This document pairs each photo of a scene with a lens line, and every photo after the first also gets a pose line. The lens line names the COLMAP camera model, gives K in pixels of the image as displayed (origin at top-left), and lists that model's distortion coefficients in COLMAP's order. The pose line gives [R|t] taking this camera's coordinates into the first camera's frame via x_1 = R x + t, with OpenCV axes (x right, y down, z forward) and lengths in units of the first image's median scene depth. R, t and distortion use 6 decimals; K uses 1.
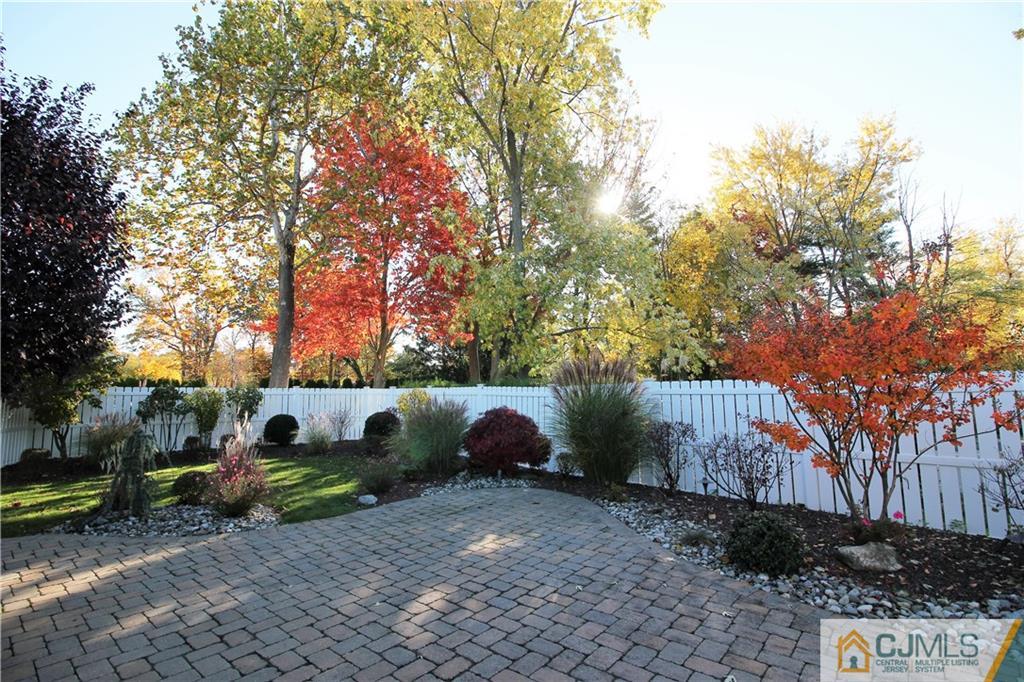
lens RADIAL K [[470.8, 0, 511.8], [0, 470.8, 334.4], [0, 0, 1]] dist [0.002793, -0.014324]
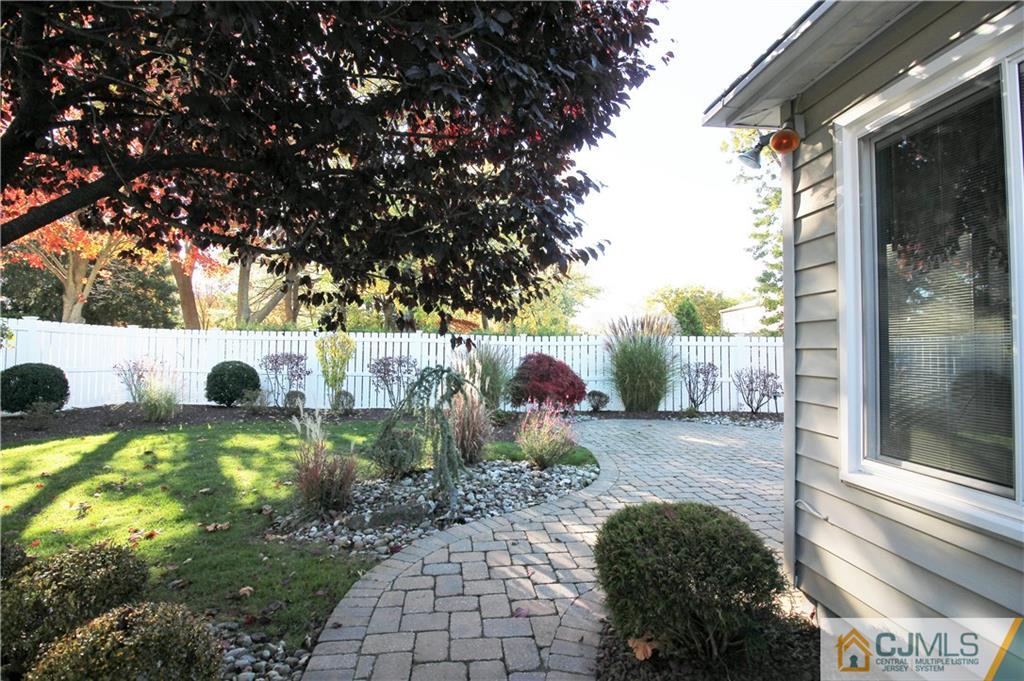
lens RADIAL K [[470.8, 0, 511.8], [0, 470.8, 333.9], [0, 0, 1]] dist [0.002793, -0.014324]
pose [[0.691063, 0.041288, 0.721615, -1.600577], [-0.106115, 0.993345, 0.044786, 0.141011], [-0.714963, -0.107524, 0.690845, 0.586964]]
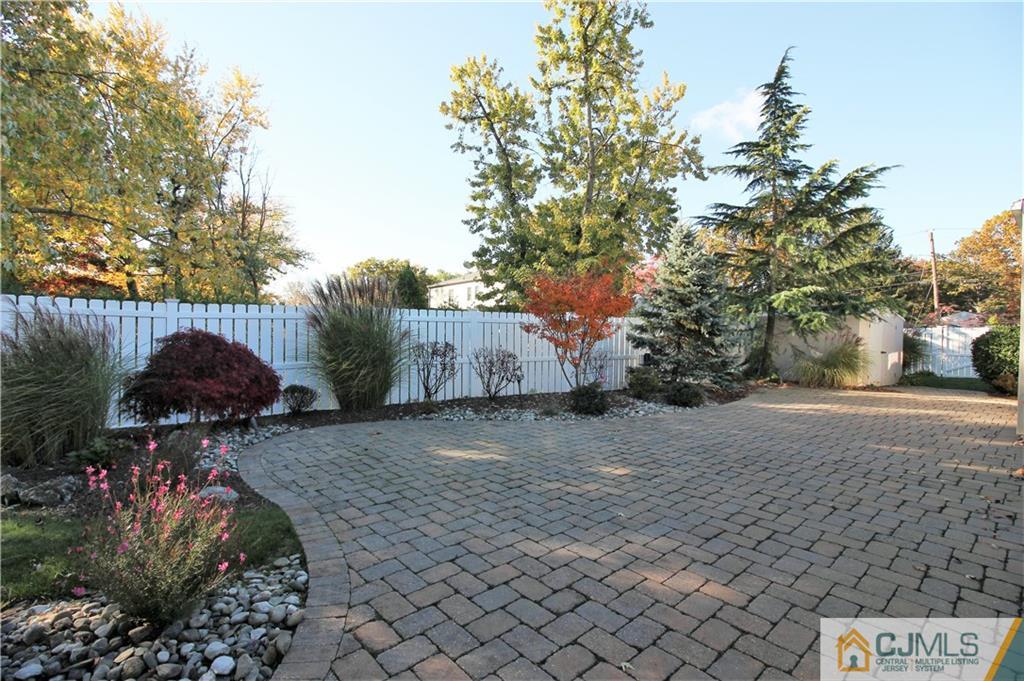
lens RADIAL K [[470.8, 0, 511.8], [0, 470.8, 333.9], [0, 0, 1]] dist [0.002793, -0.014324]
pose [[0.153253, -0.000674, 0.988187, -1.126204], [-0.138959, 0.990049, 0.022226, 0.168259], [-0.978368, -0.140723, 0.151635, 0.908628]]
